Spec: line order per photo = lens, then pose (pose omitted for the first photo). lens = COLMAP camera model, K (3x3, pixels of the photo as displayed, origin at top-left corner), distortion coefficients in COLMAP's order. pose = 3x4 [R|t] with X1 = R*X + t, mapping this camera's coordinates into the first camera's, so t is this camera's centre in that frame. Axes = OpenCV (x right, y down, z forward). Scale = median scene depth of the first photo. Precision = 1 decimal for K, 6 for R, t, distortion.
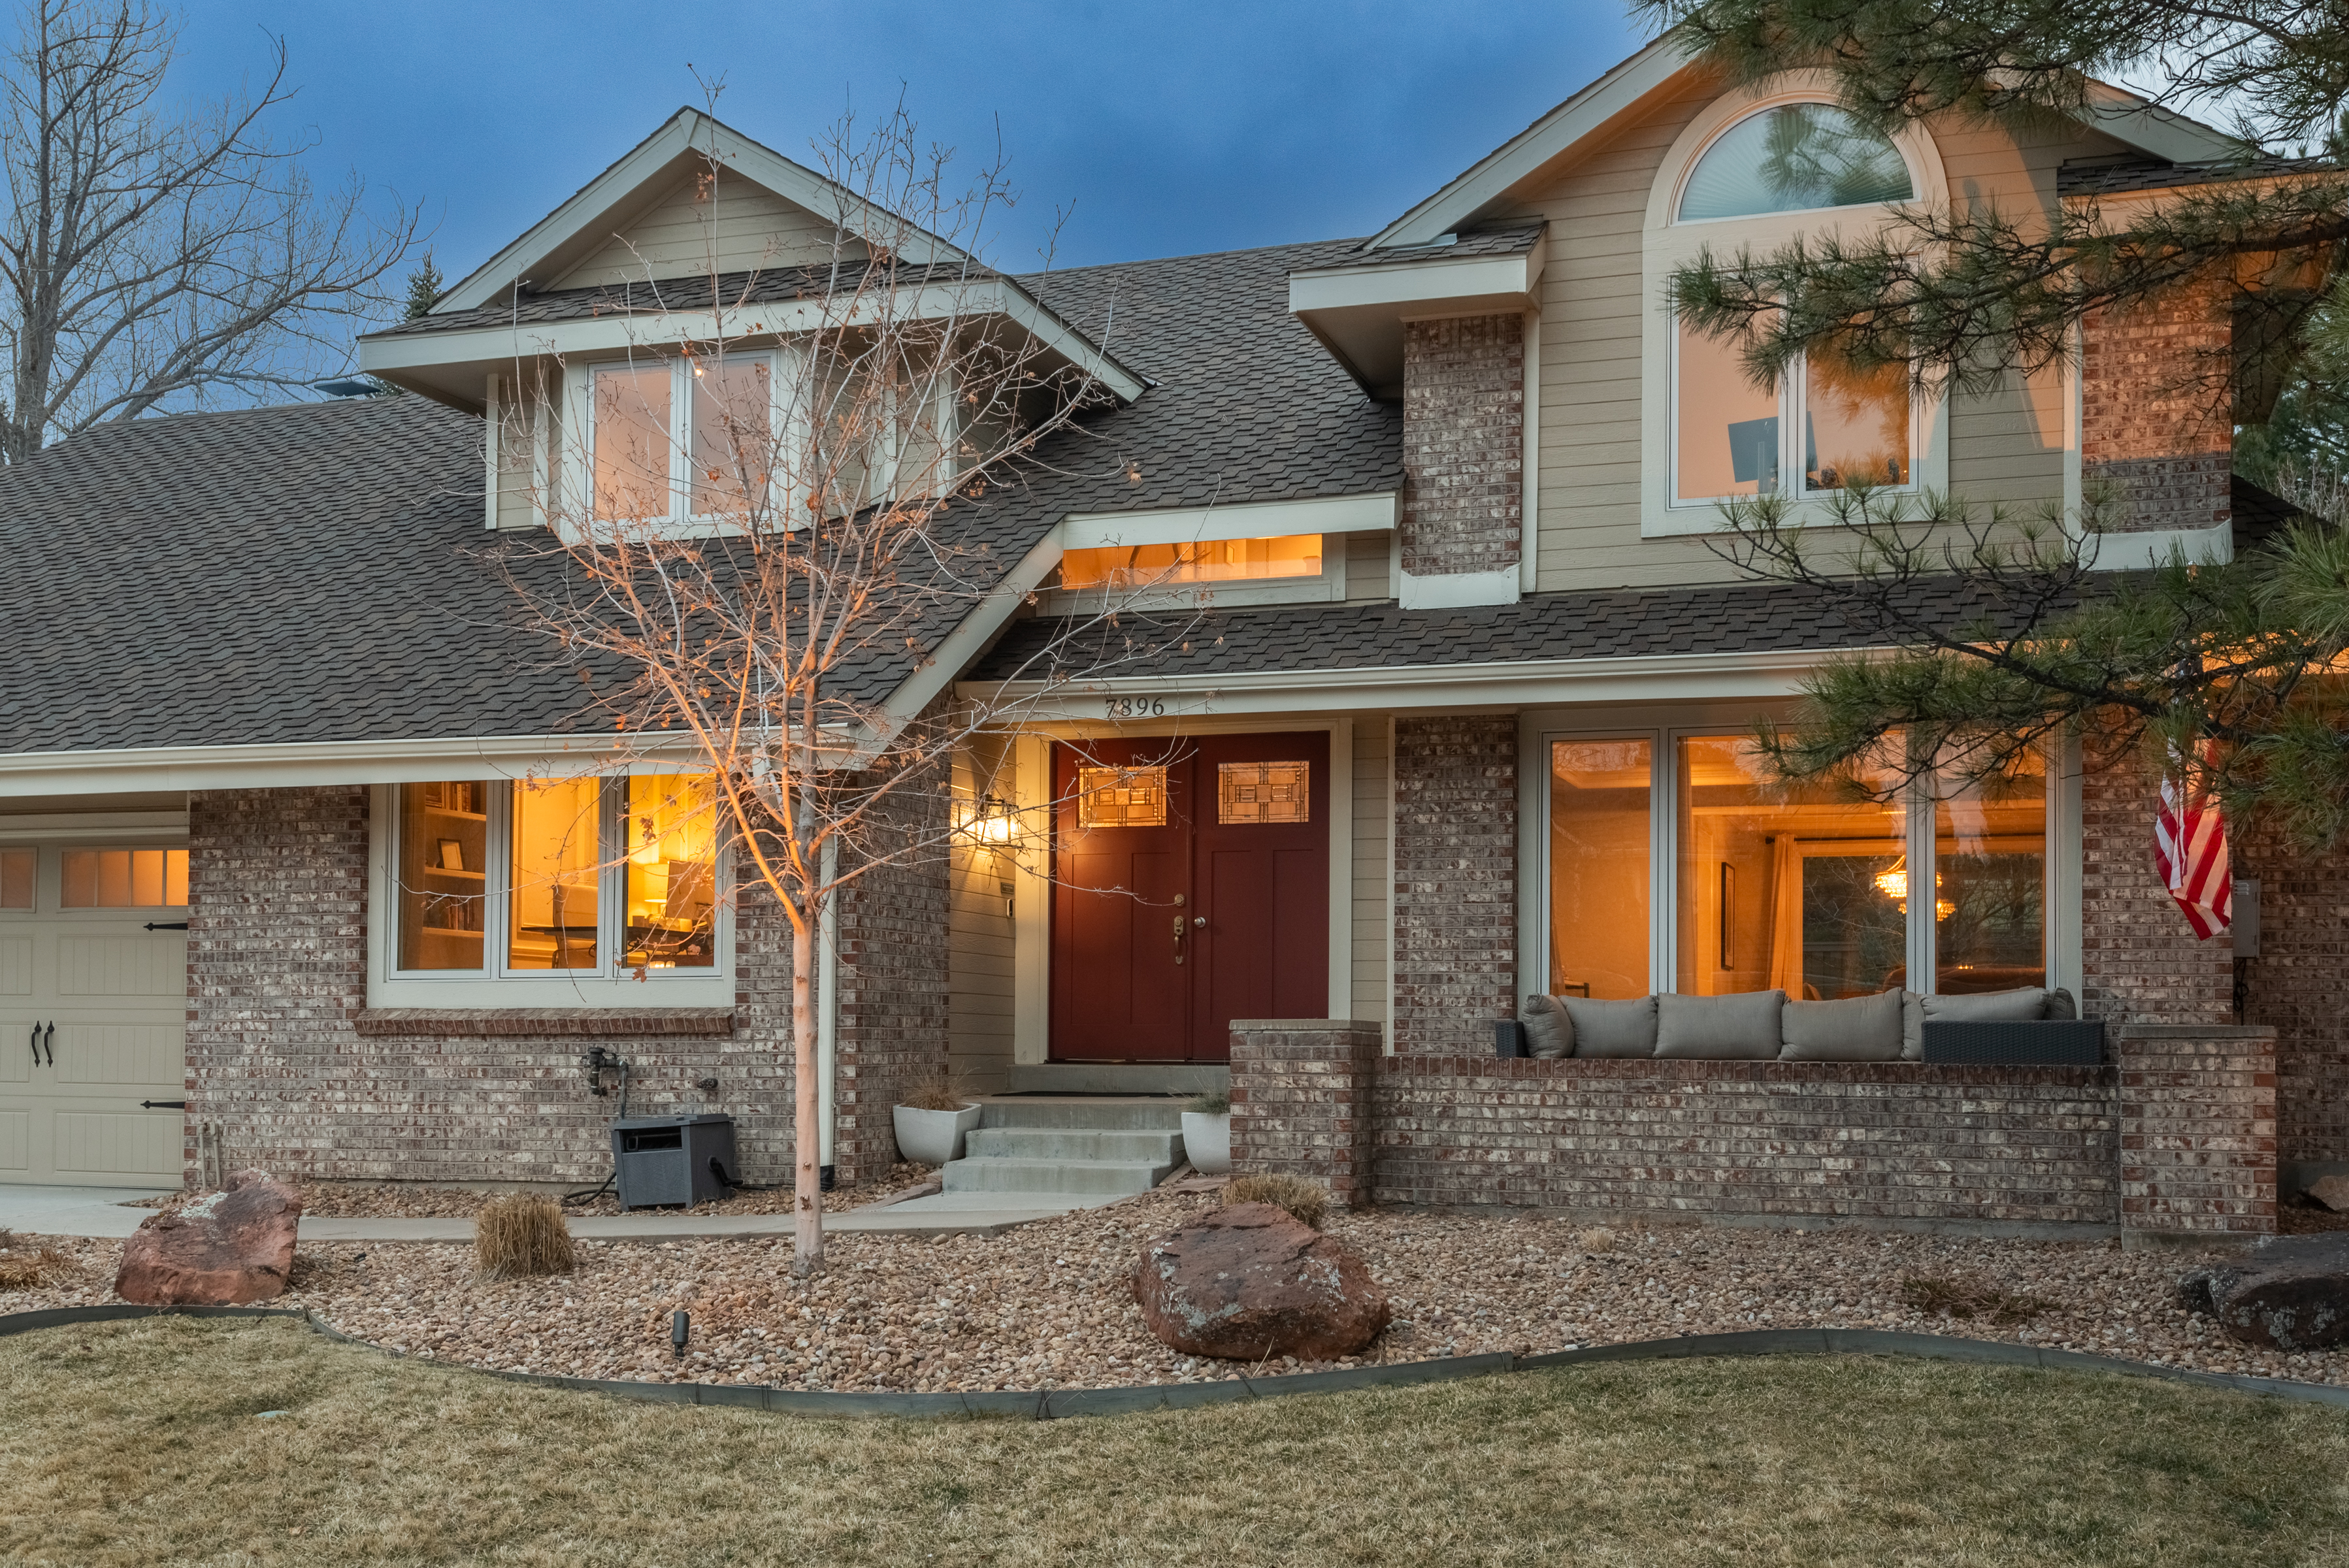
lens RADIAL K [[2492.7, 0, 1140.9], [0, 2492.7, 836.1], [0, 0, 1]] dist [0.029332, 0.000000]
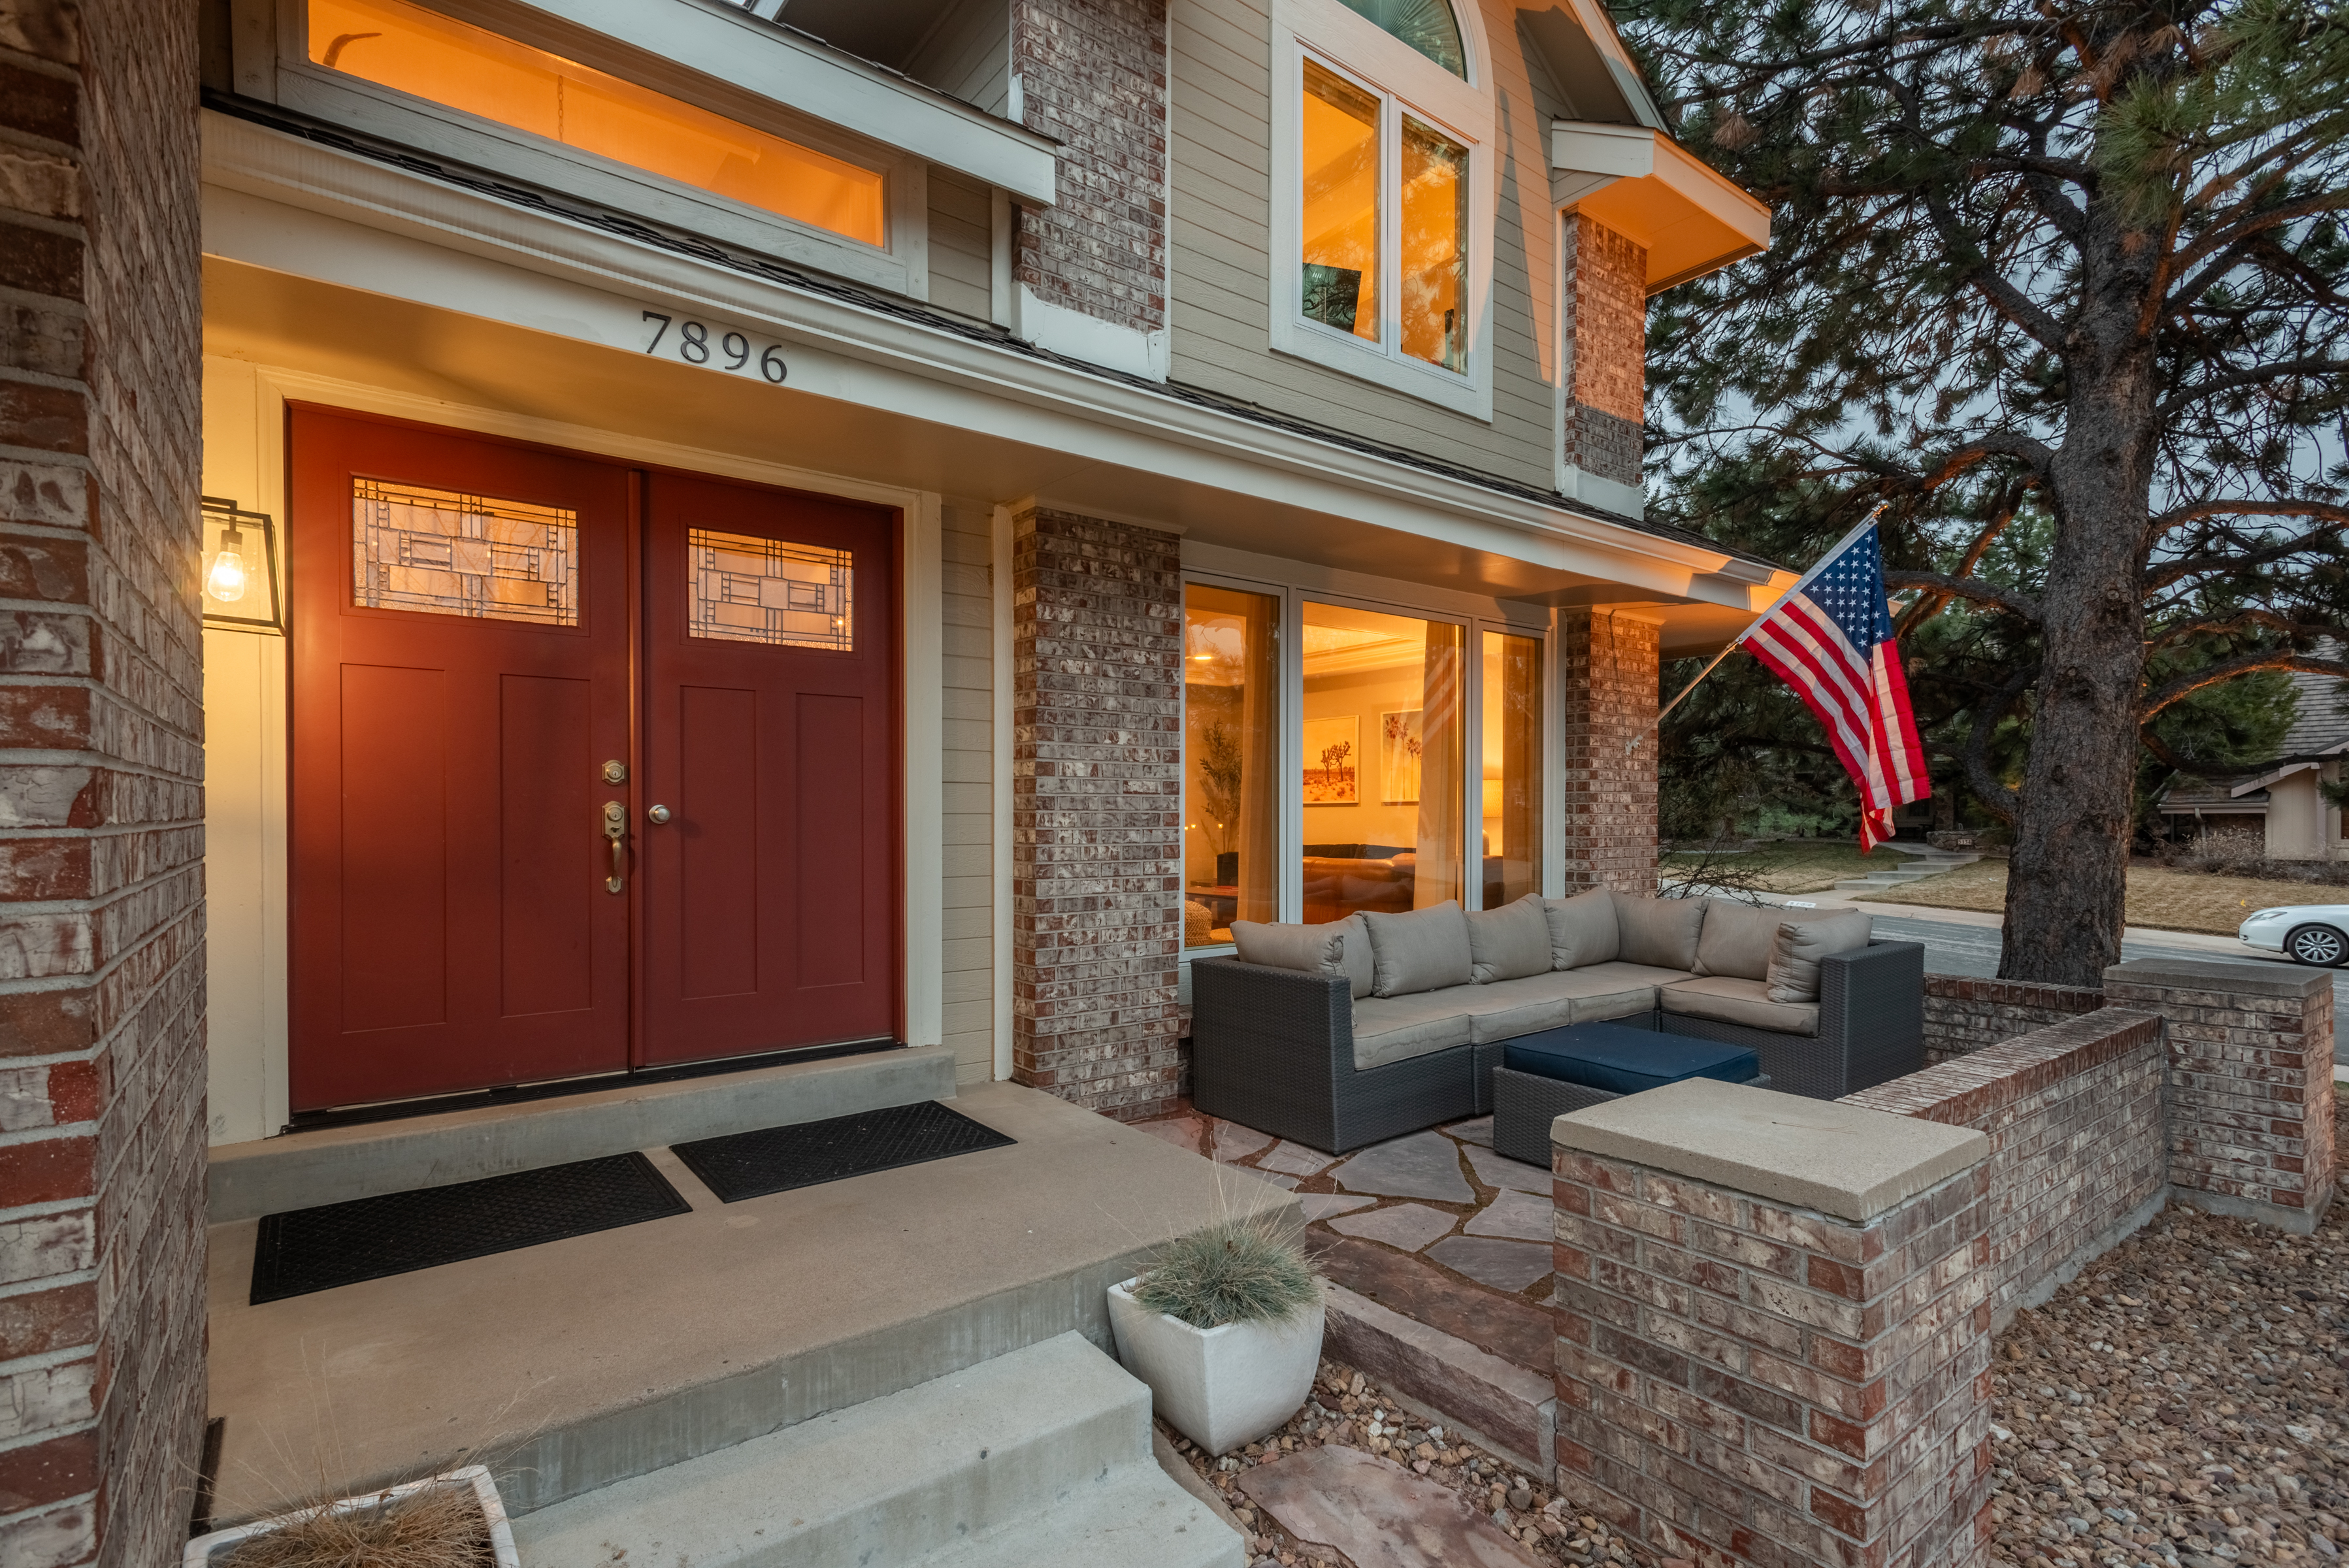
lens RADIAL K [[1096.0, 0, 1166.7], [0, 1096.0, 809.4], [0, 0, 1]] dist [0.011491, -0.003702]
pose [[0.564957, -0.009217, 0.825069, -0.118314], [-0.070448, 0.995748, 0.059363, 0.012203], [-0.822107, -0.091662, 0.561905, 0.821170]]
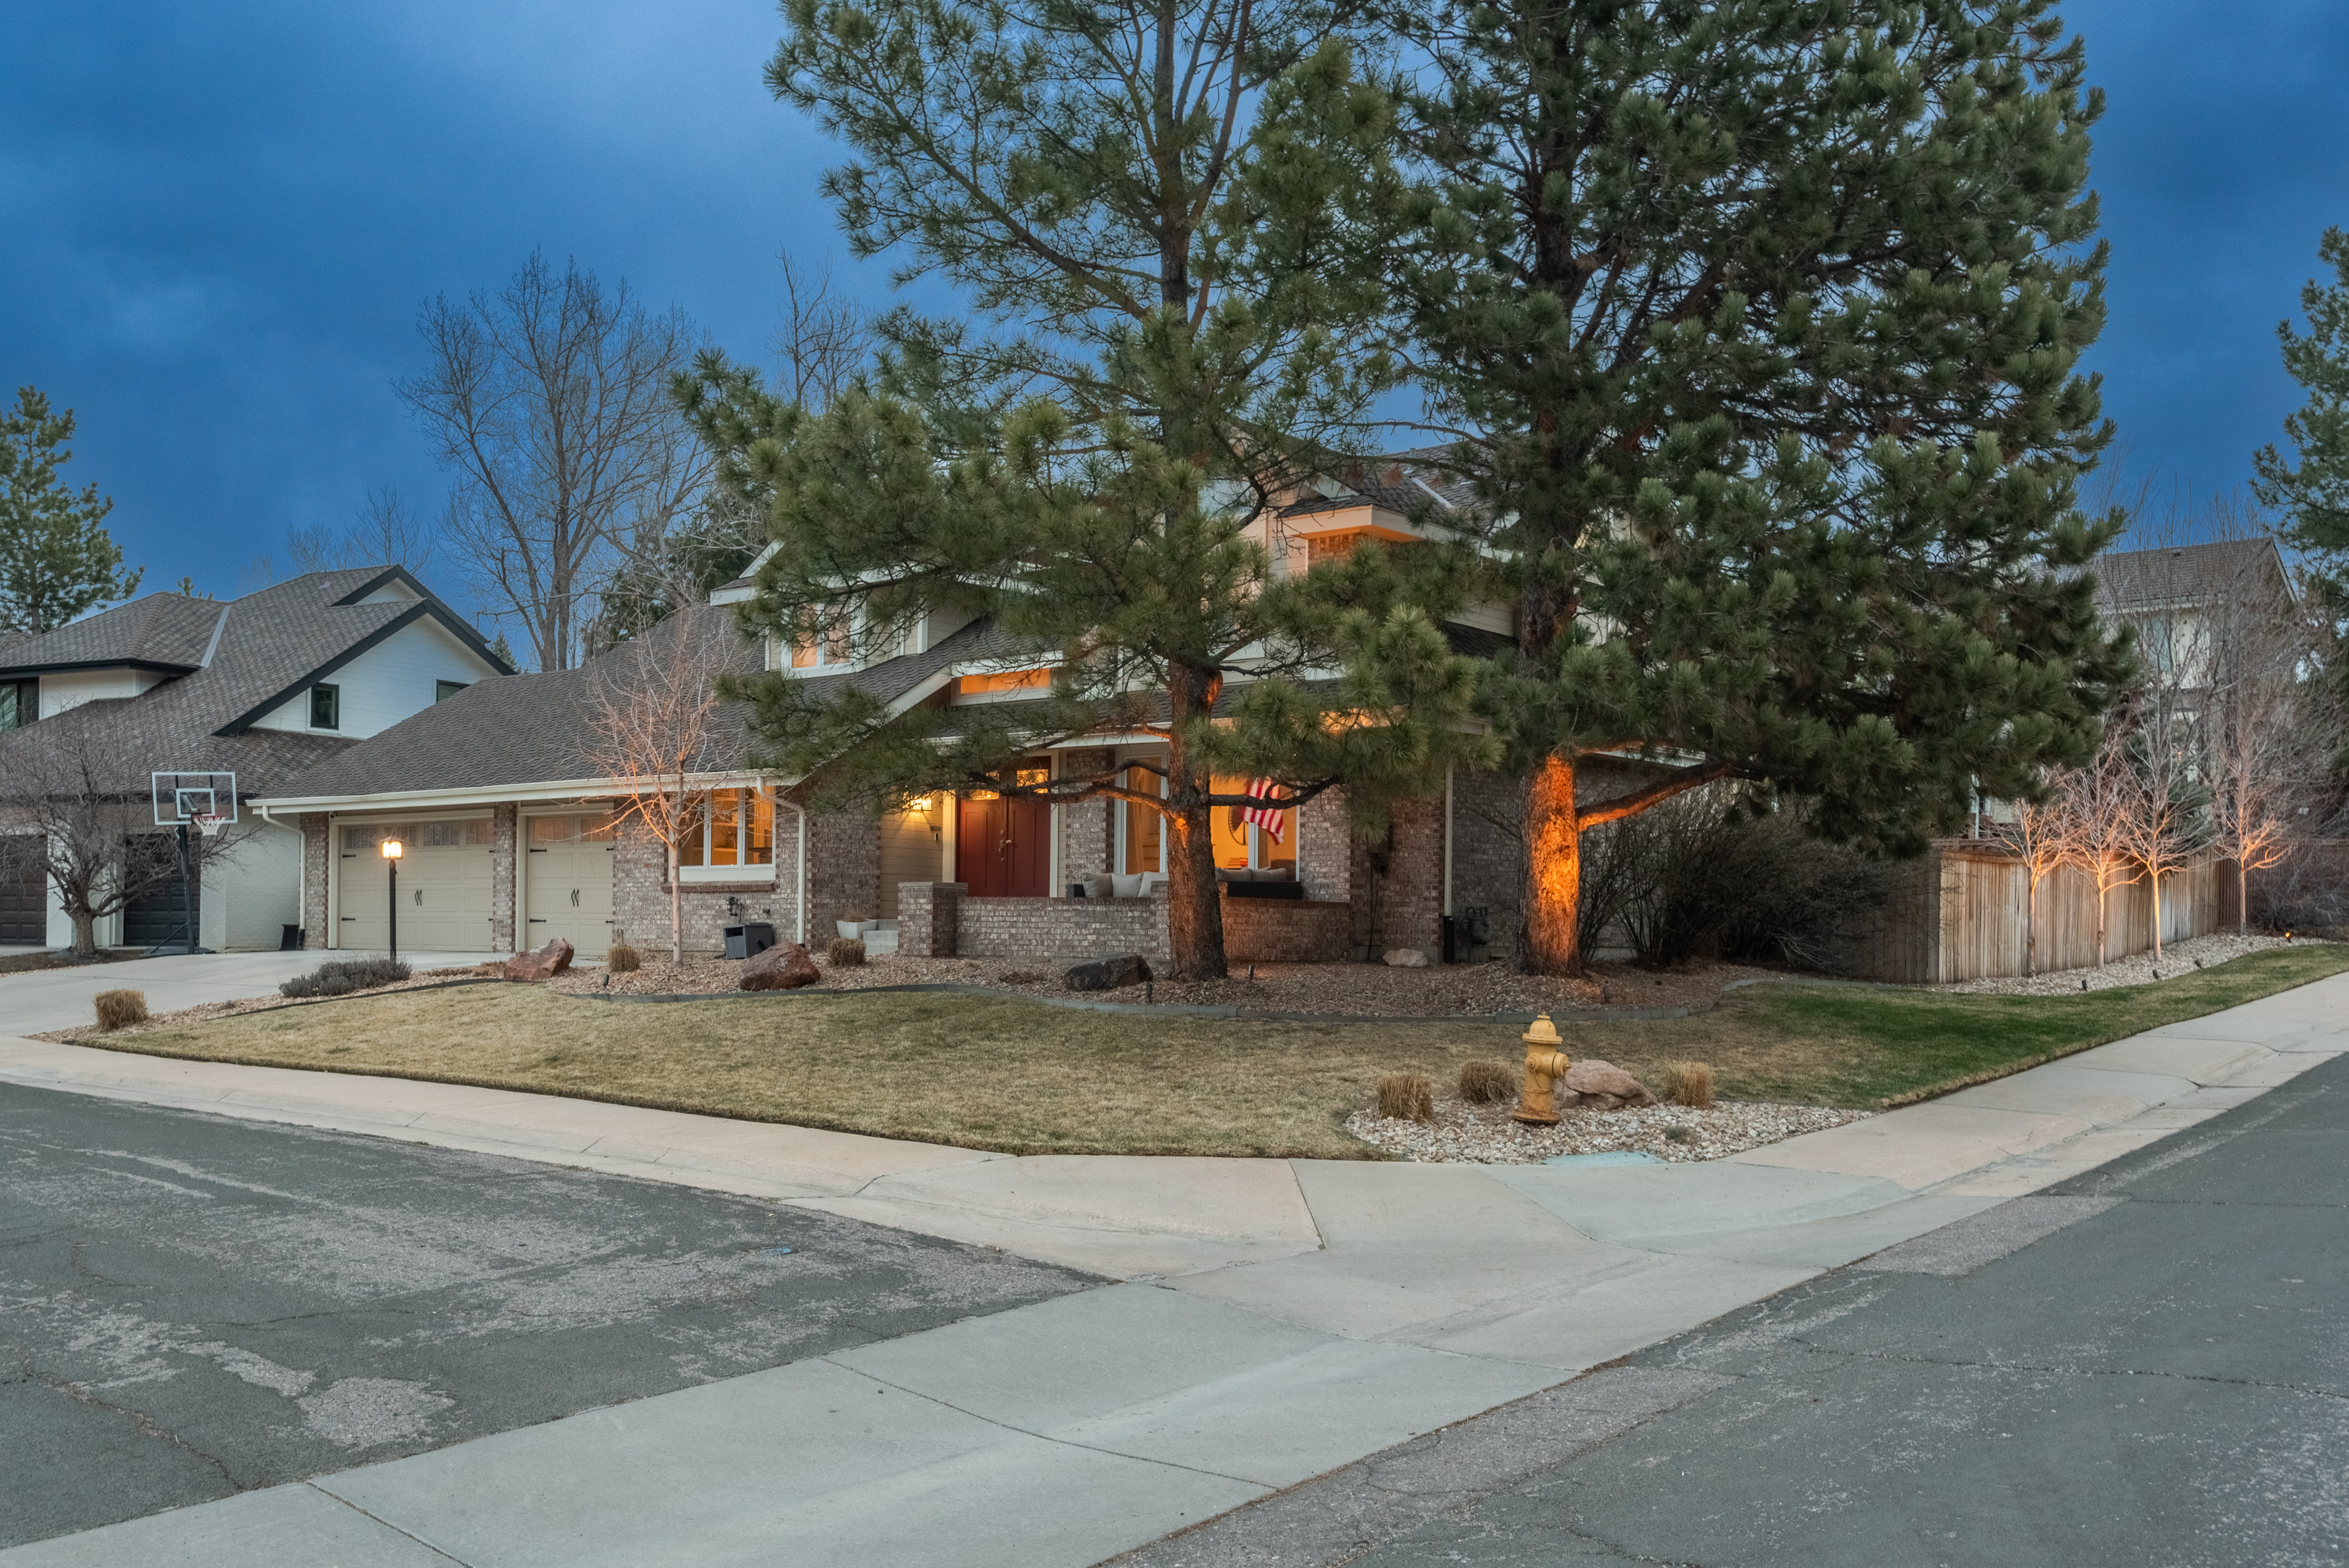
lens RADIAL K [[2048.8, 0, 1138.5], [0, 2048.8, 748.2], [0, 0, 1]] dist [0.026462, -0.008890]
pose [[0.932220, -0.029179, -0.360714, 0.838452], [0.026724, 0.999573, -0.011794, -0.026135], [0.360904, 0.001355, 0.932602, -0.705310]]
